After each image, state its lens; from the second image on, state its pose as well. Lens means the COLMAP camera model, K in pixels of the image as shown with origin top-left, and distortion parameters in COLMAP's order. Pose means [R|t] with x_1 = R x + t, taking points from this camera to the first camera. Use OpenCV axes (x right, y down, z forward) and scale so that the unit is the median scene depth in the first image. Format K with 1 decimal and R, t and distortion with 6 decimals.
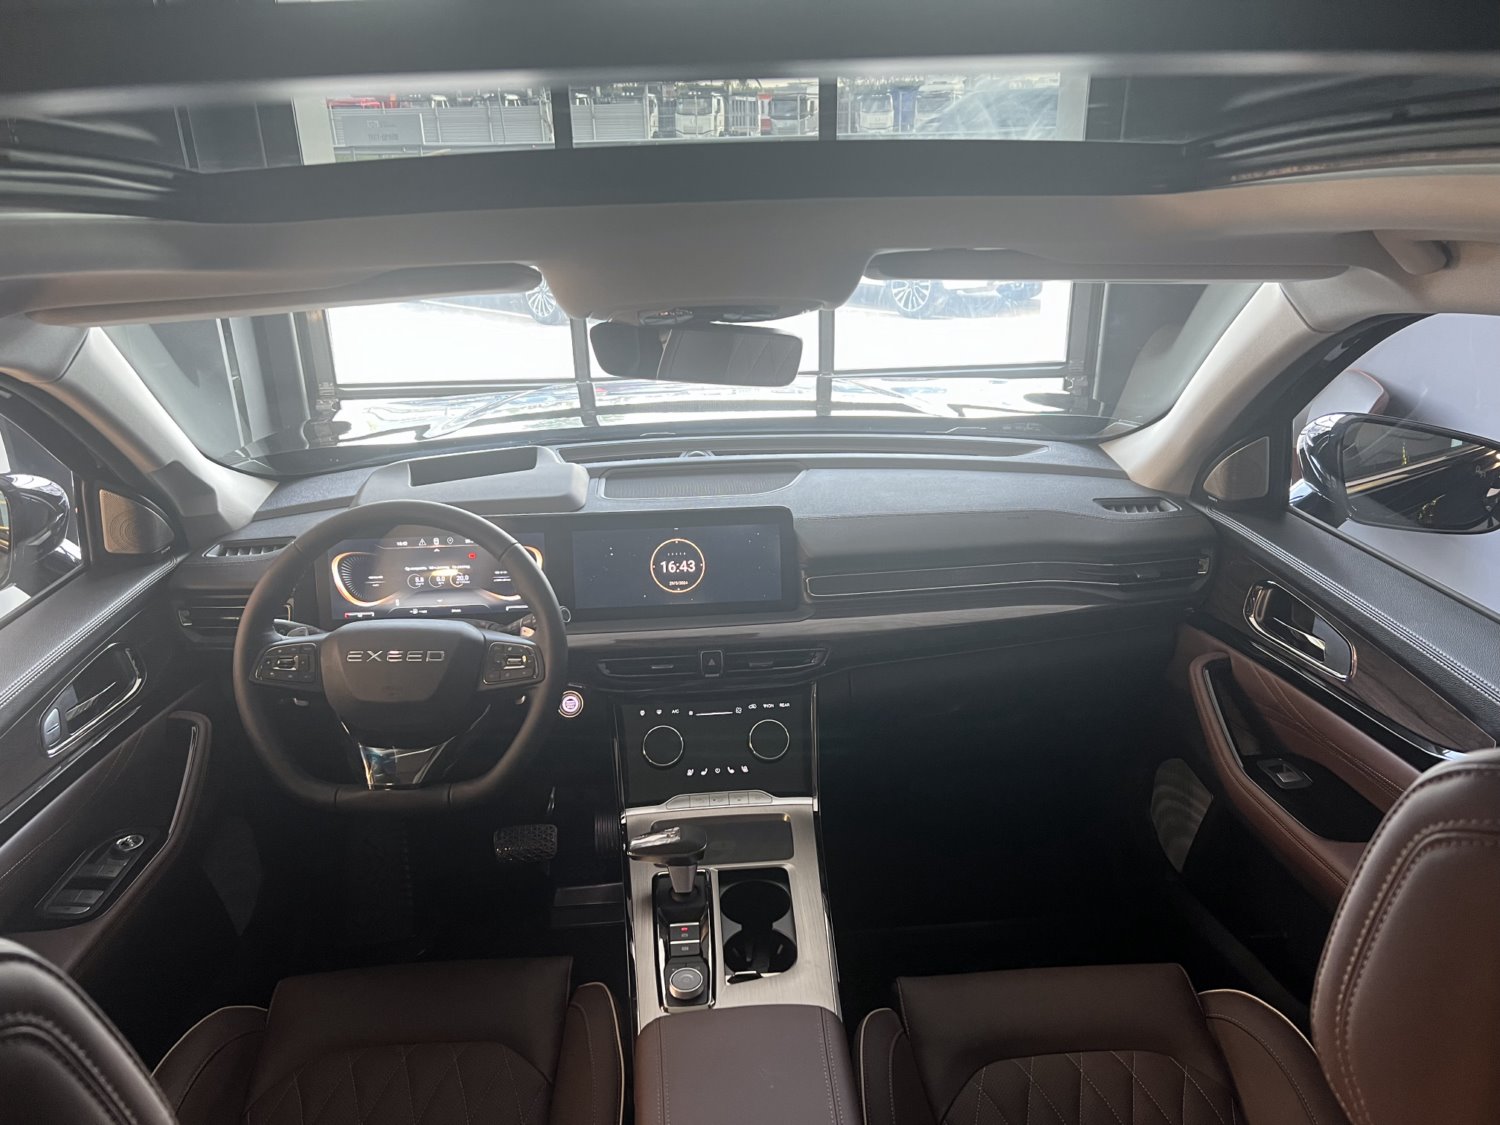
lens RADIAL K [[1108.6, 0, 744.6], [0, 1108.6, 563.3], [0, 0, 1]] dist [0.076522, -0.112359]
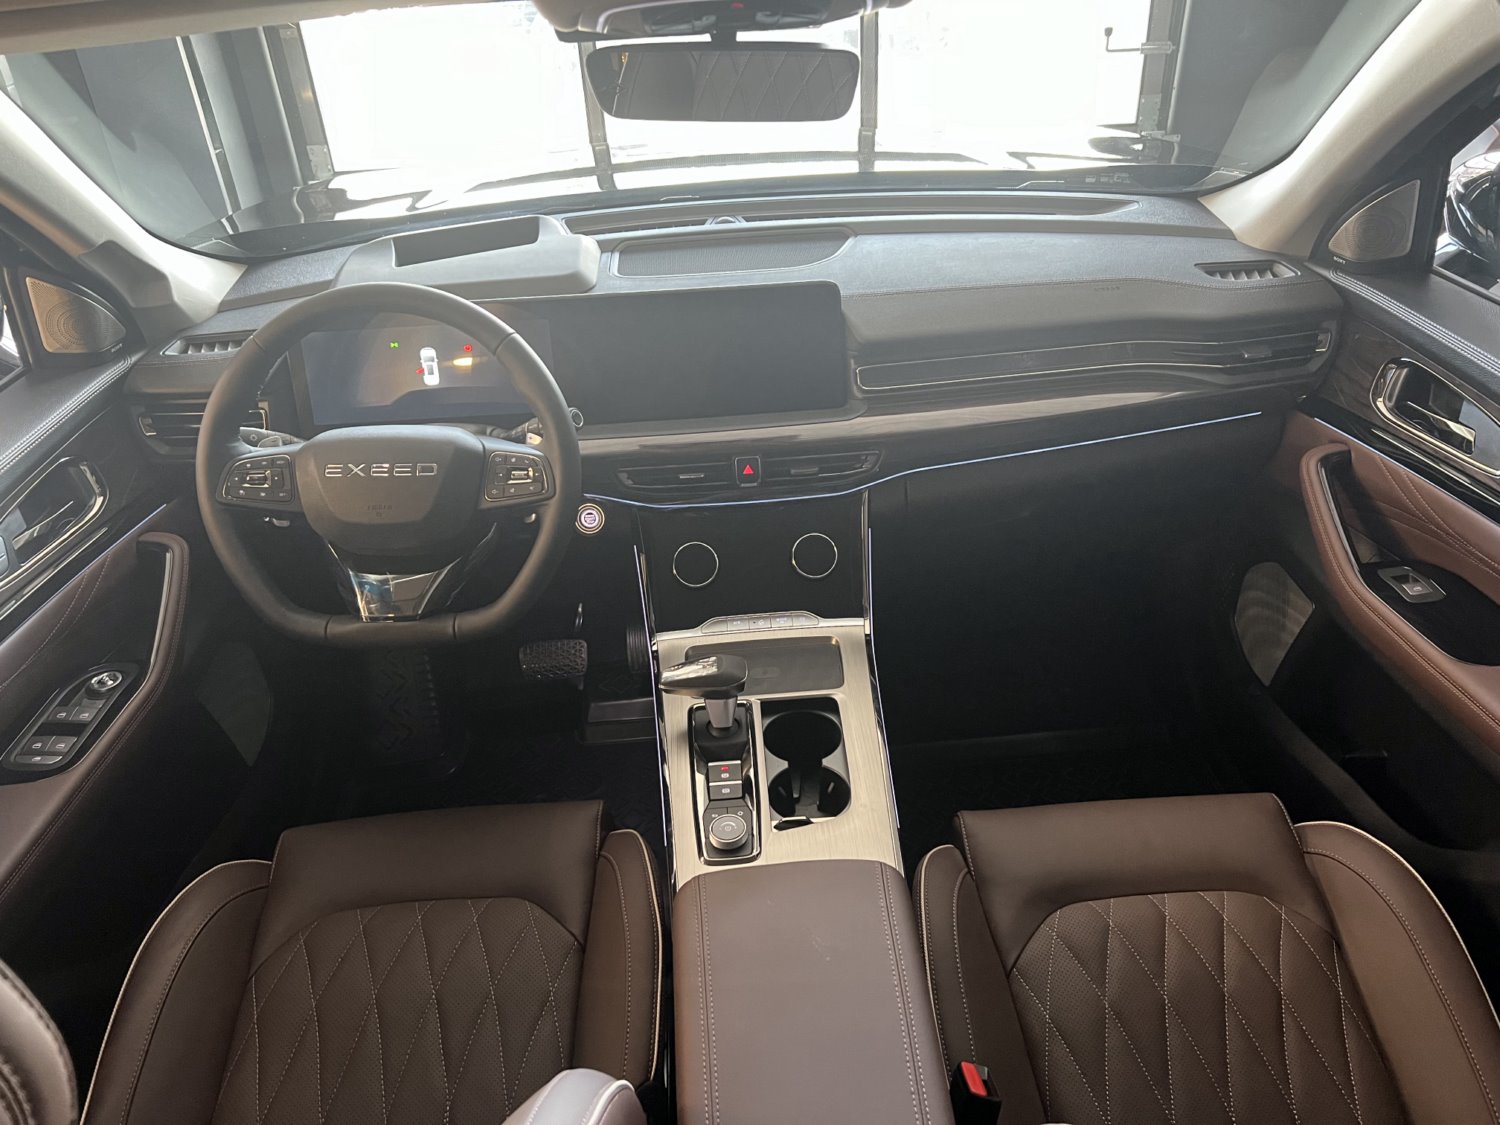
lens RADIAL K [[1108.6, 0, 744.6], [0, 1108.6, 563.3], [0, 0, 1]] dist [0.076522, -0.112359]
pose [[0.999397, -0.014269, -0.031660, -0.006392], [0.020041, 0.981528, 0.190265, -0.003987], [0.028361, -0.190785, 0.981222, 0.137859]]
